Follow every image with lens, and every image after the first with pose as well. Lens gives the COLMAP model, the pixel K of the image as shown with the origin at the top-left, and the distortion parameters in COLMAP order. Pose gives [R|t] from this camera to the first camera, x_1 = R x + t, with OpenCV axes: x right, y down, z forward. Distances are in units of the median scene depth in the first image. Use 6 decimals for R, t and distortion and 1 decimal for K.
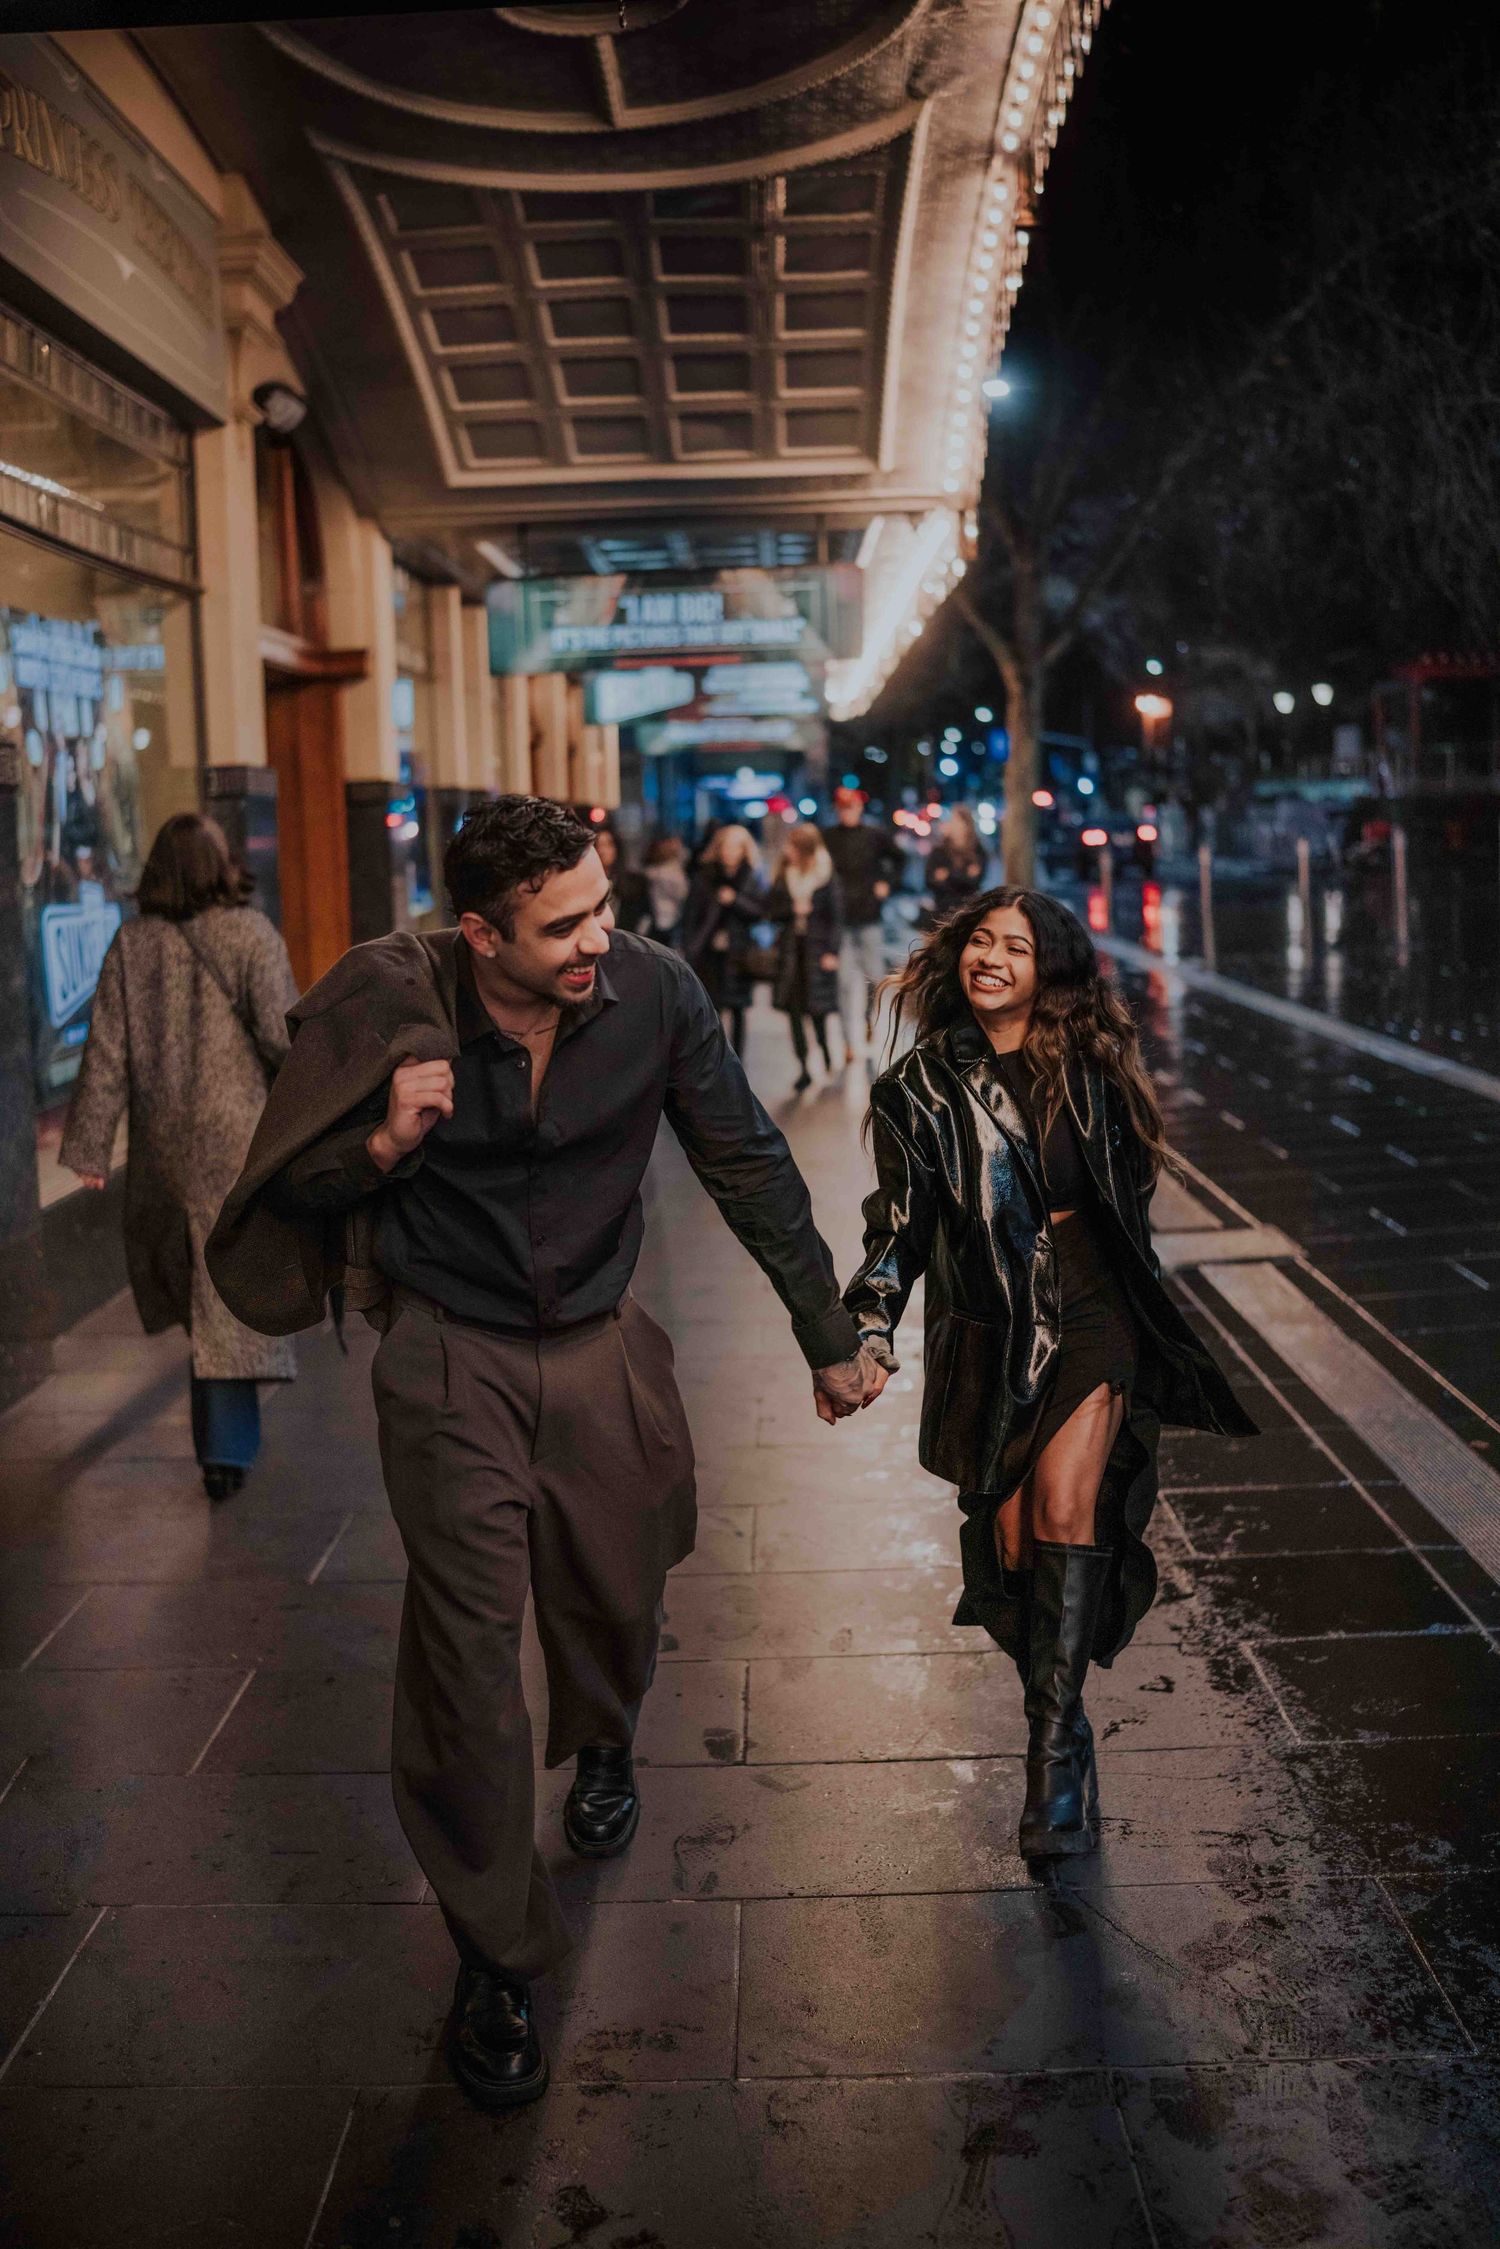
lens RADIAL K [[2257.8, 0, 747.6], [0, 2257.8, 1213.0], [0, 0, 1]] dist [-0.225734, 0.330914]
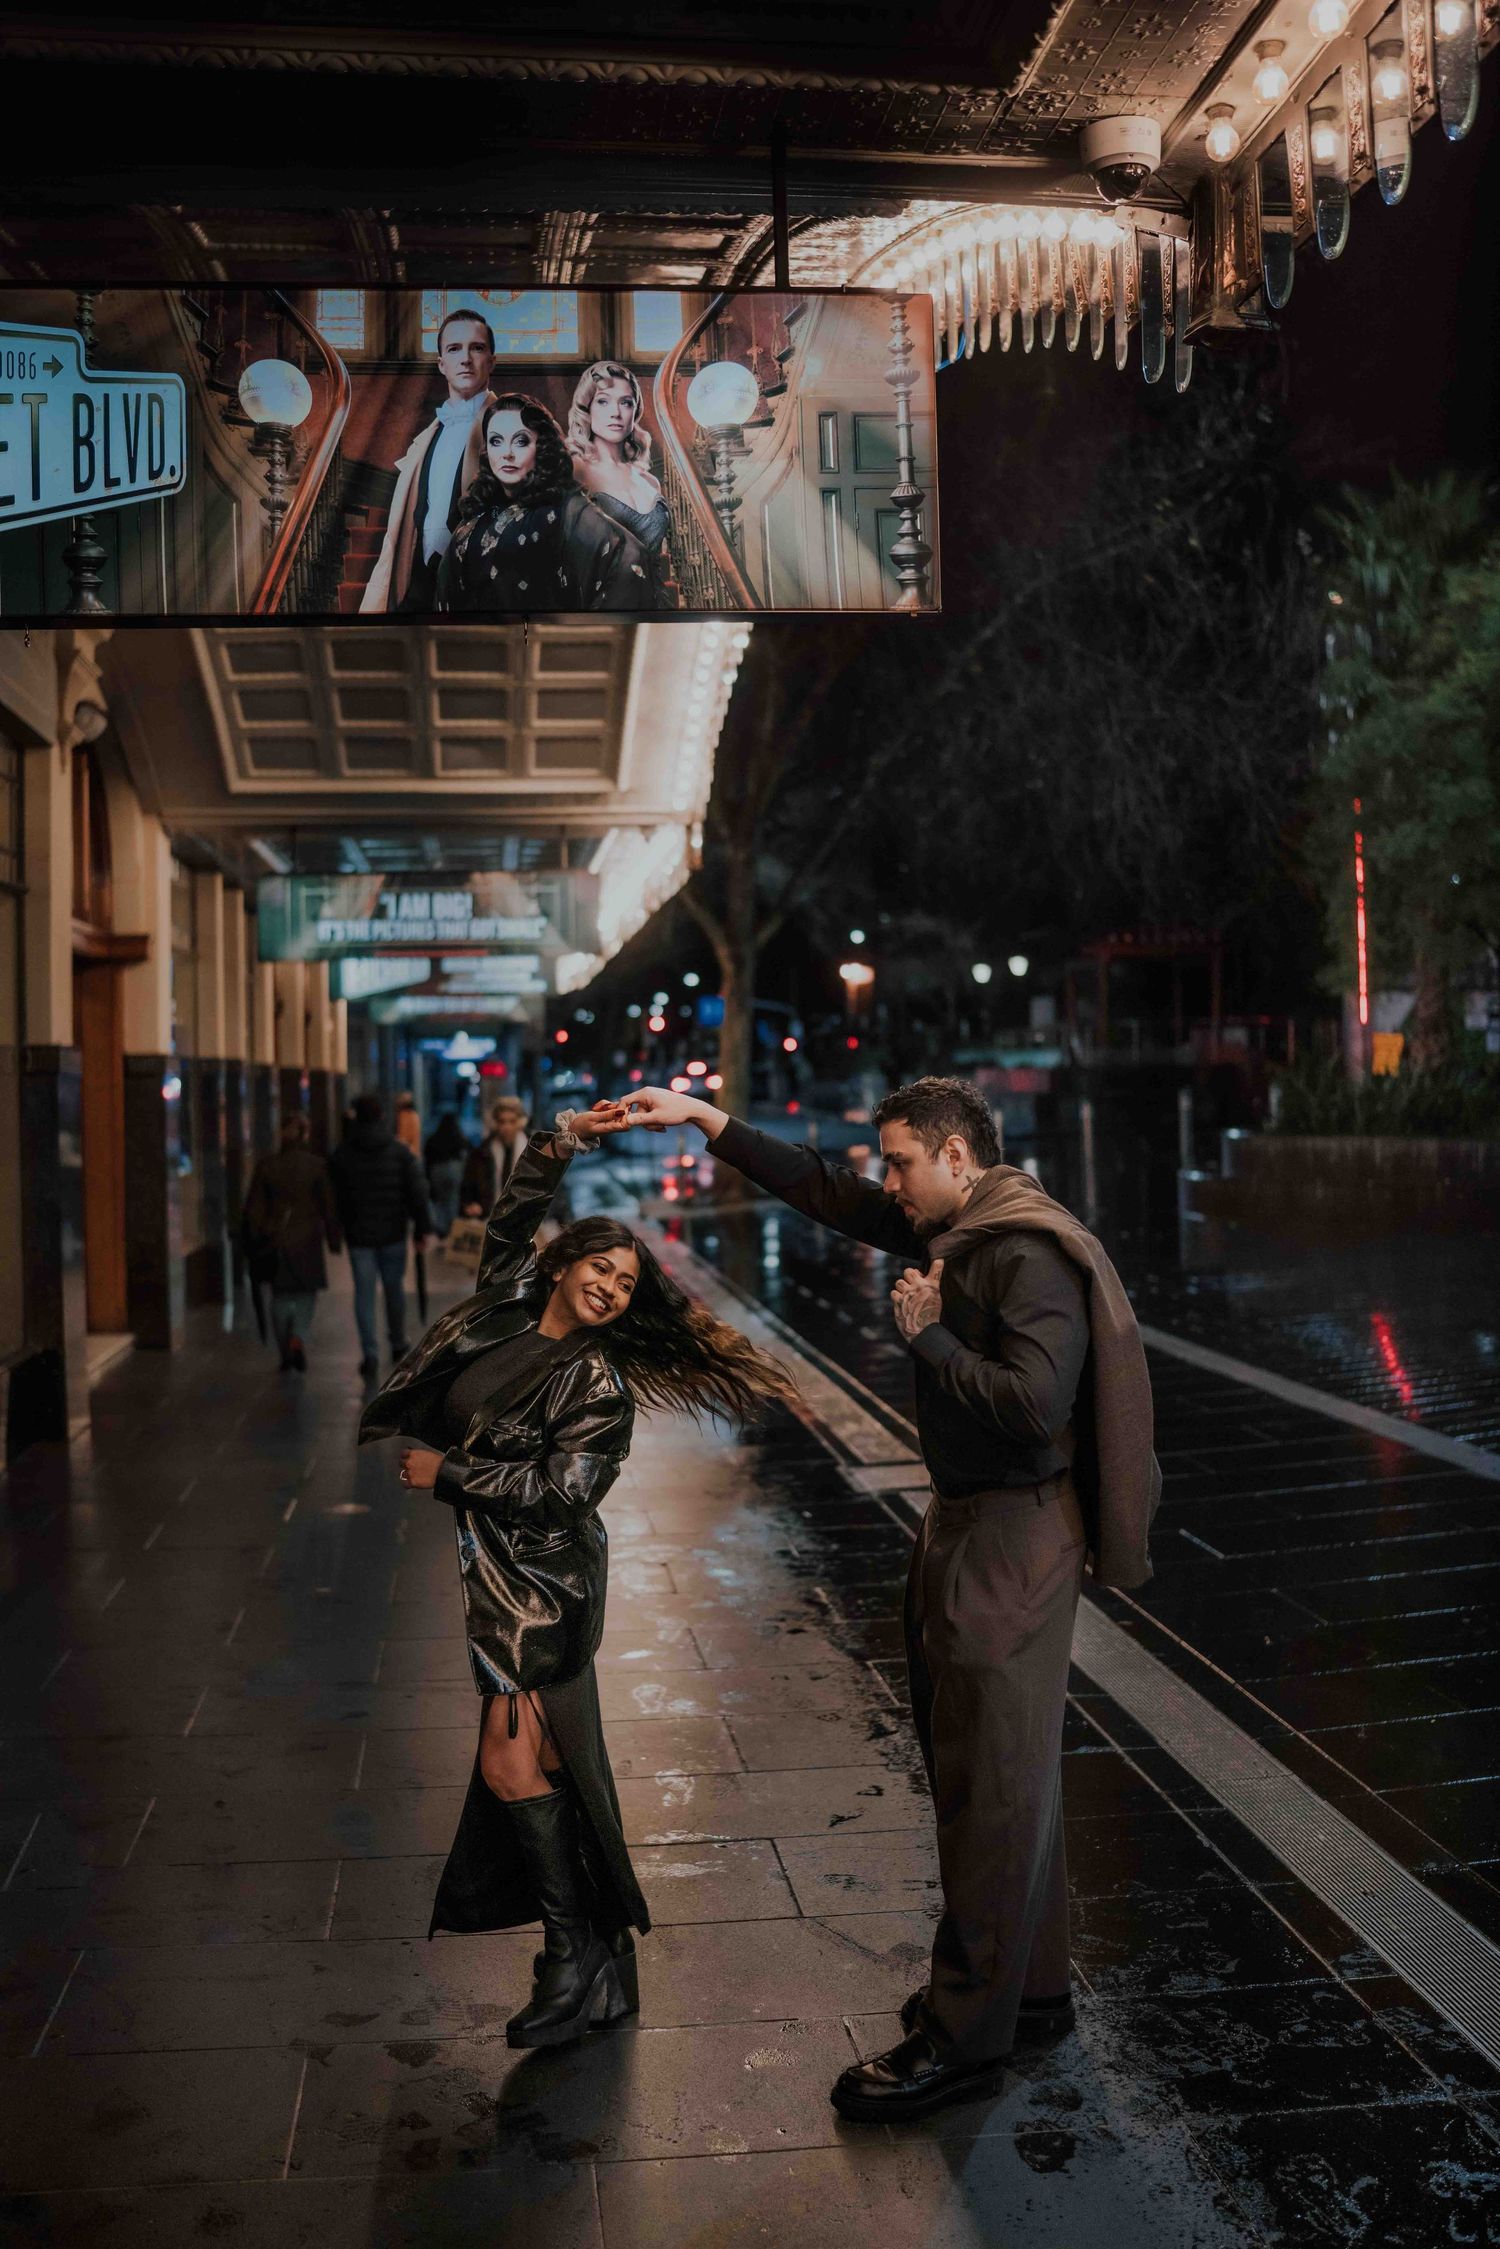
lens RADIAL K [[2268.2, 0, 750.0], [0, 2268.2, 1124.5], [0, 0, 1]] dist [-0.171538, -0.003460]
pose [[0.991322, 0.015525, 0.130533, -0.021419], [0.004590, 0.988309, -0.152397, 0.008194], [-0.131373, 0.151674, 0.979661, -0.113725]]
